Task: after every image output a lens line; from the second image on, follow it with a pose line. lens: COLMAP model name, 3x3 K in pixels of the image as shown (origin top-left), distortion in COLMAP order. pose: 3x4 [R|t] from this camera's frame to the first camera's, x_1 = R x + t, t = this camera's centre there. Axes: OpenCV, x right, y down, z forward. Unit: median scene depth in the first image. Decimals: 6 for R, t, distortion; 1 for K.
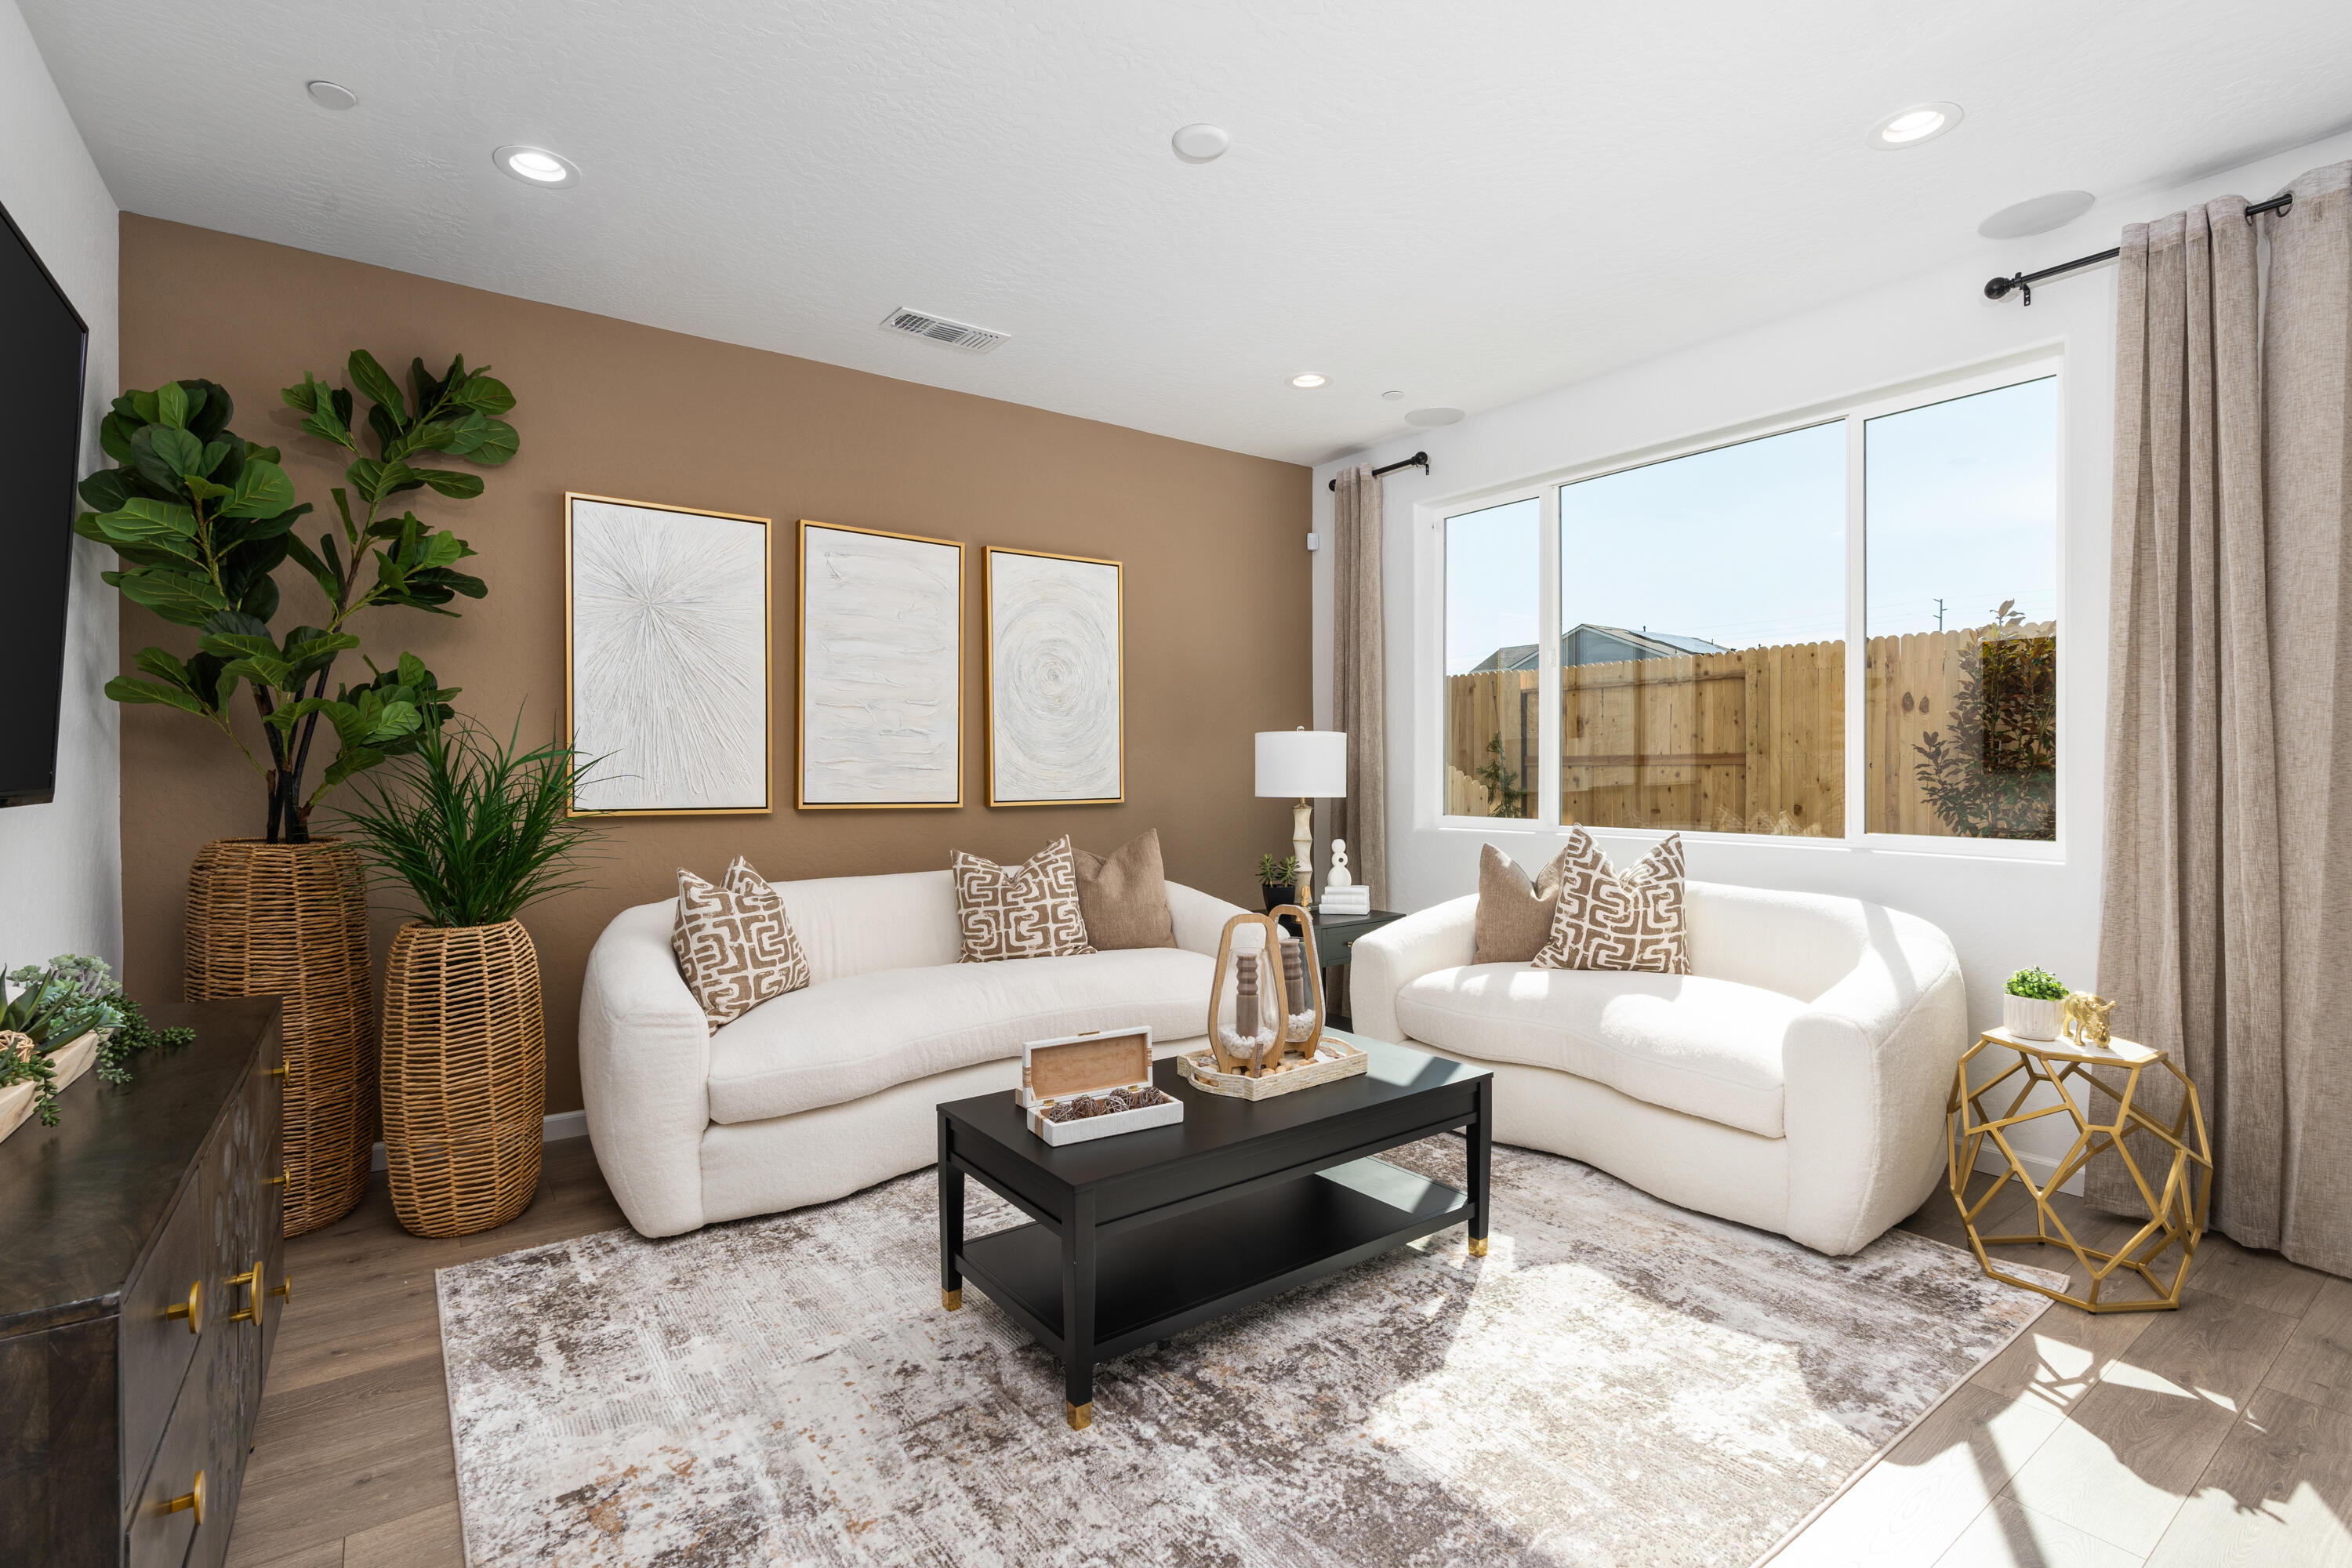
lens RADIAL K [[1073.7, 0, 1172.8], [0, 1073.7, 774.7], [0, 0, 1]] dist [-0.009069, 0.003881]
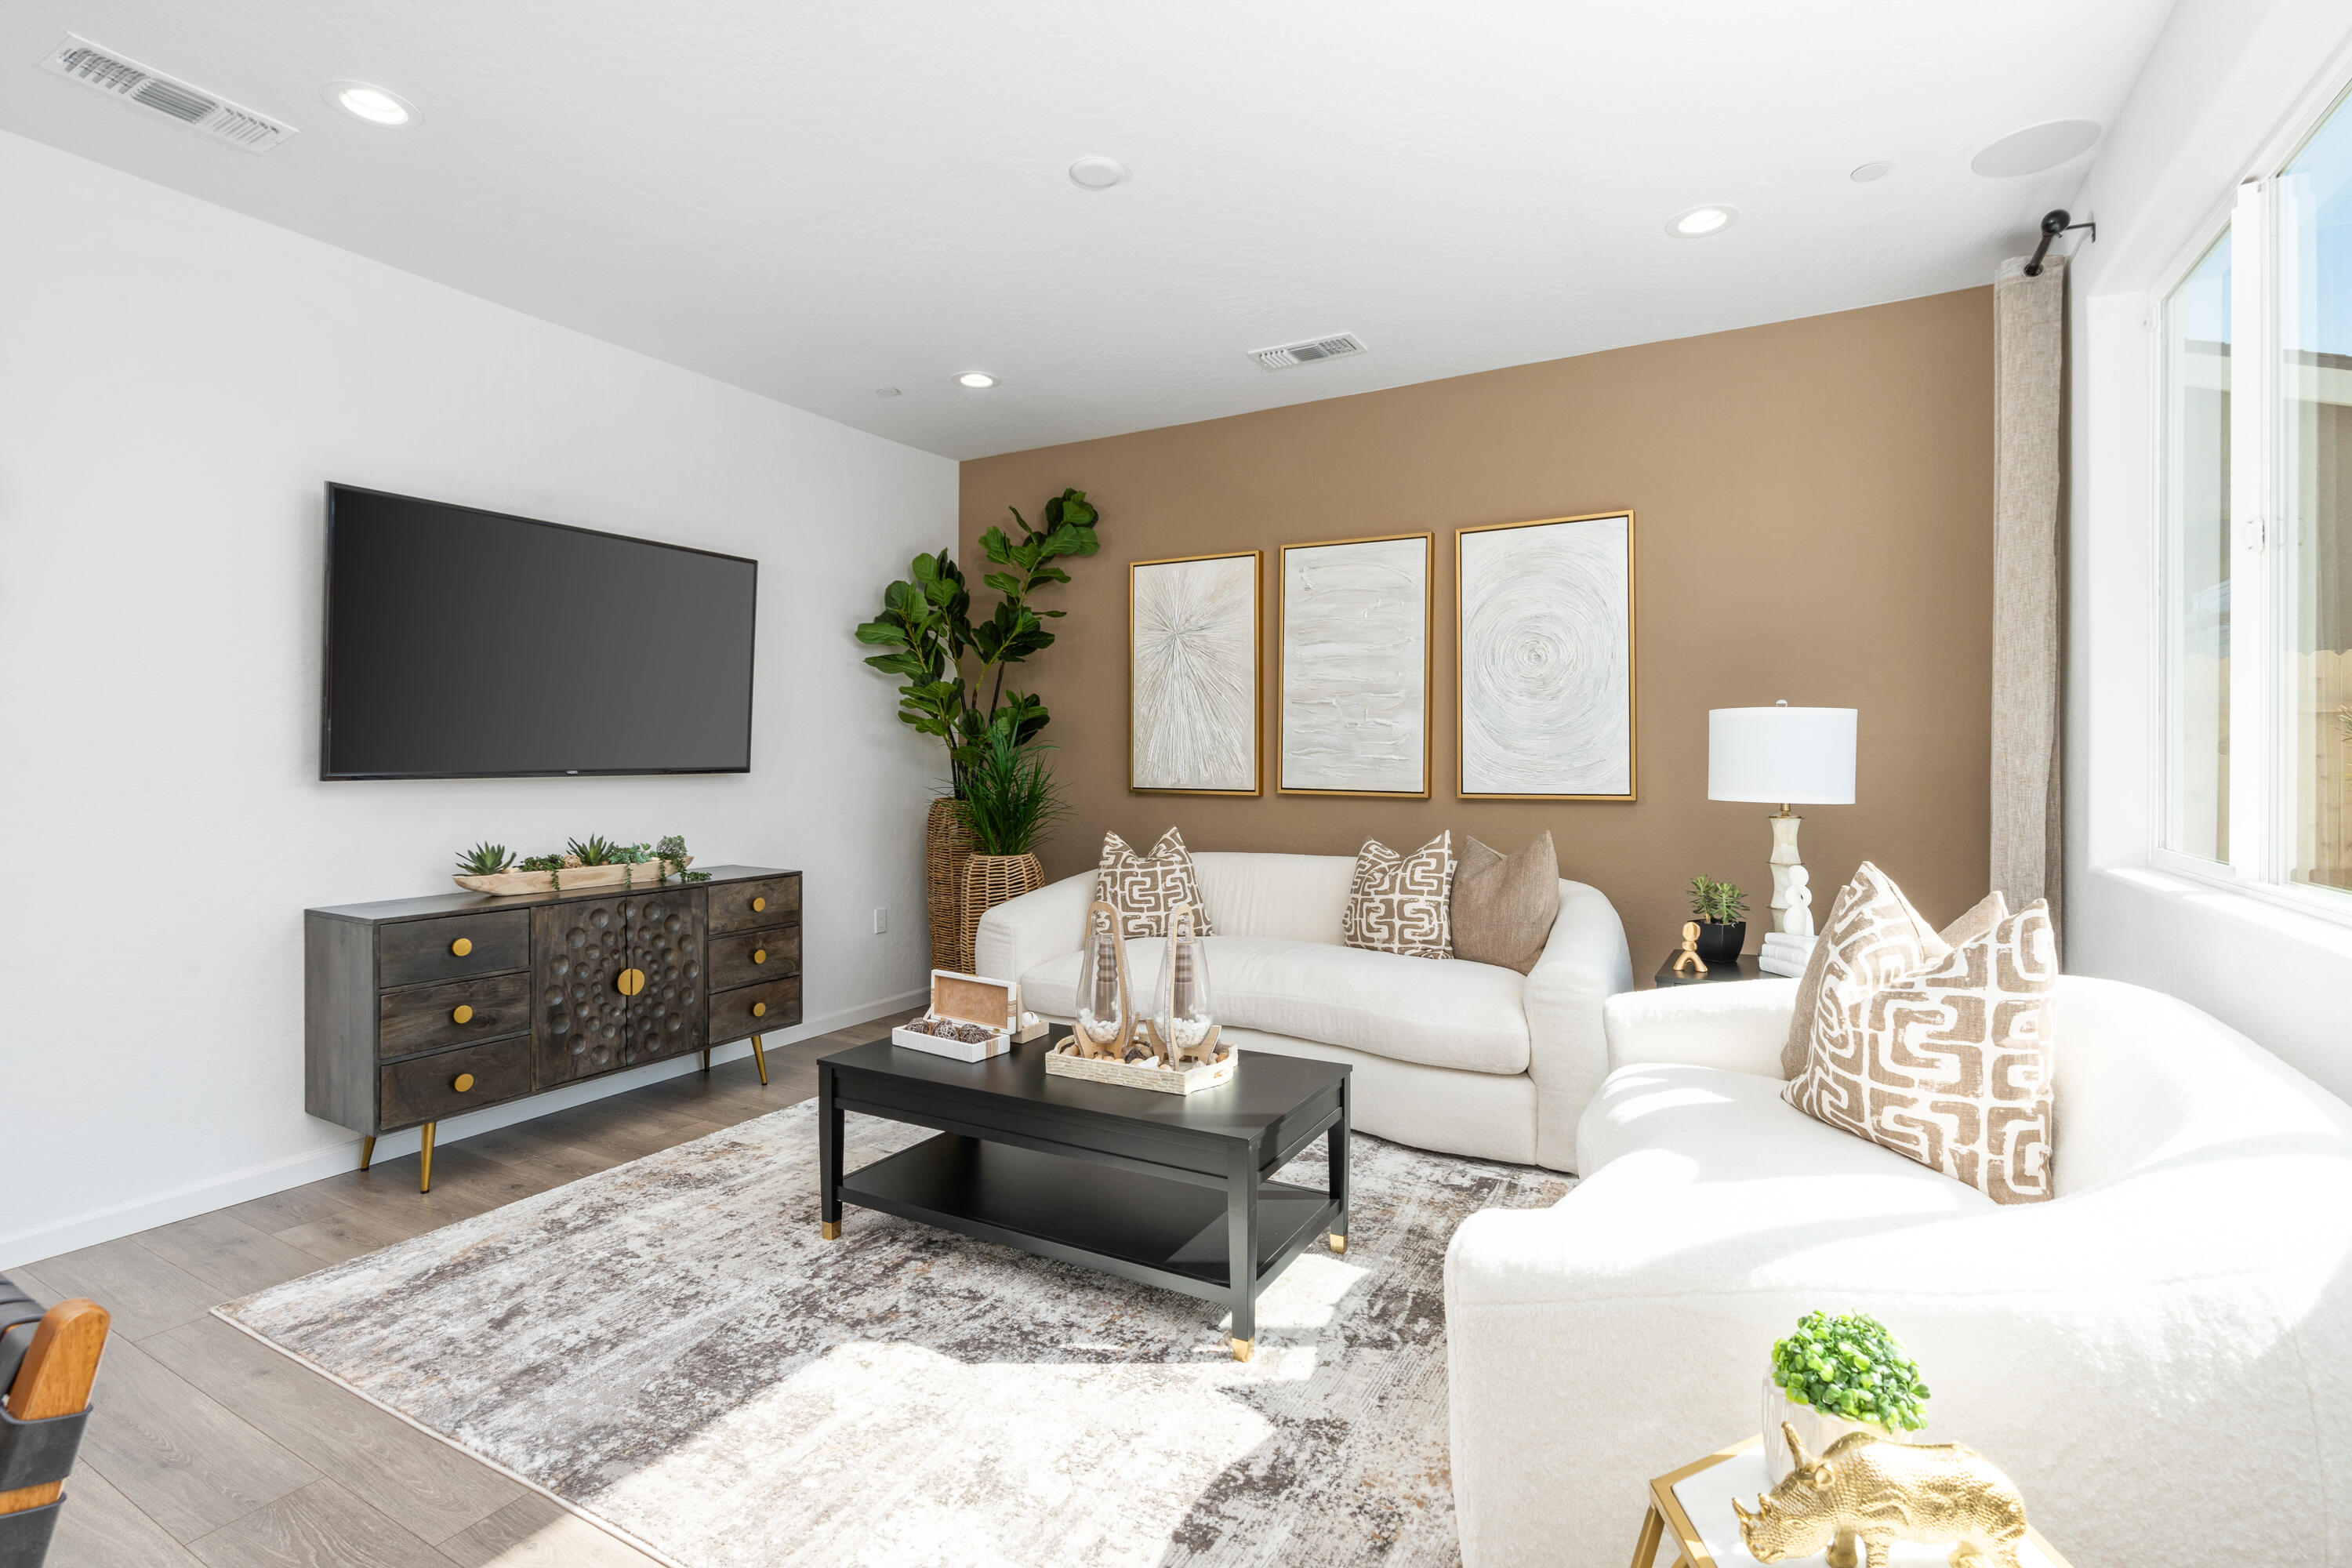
lens RADIAL K [[1073.7, 0, 1191.2], [0, 1073.7, 768.2], [0, 0, 1]] dist [-0.009069, 0.003881]
pose [[0.427206, 0.011026, -0.904087, 0.768574], [-0.005195, 0.999939, 0.009740, -0.007223], [0.904139, 0.000536, 0.427237, 0.472174]]
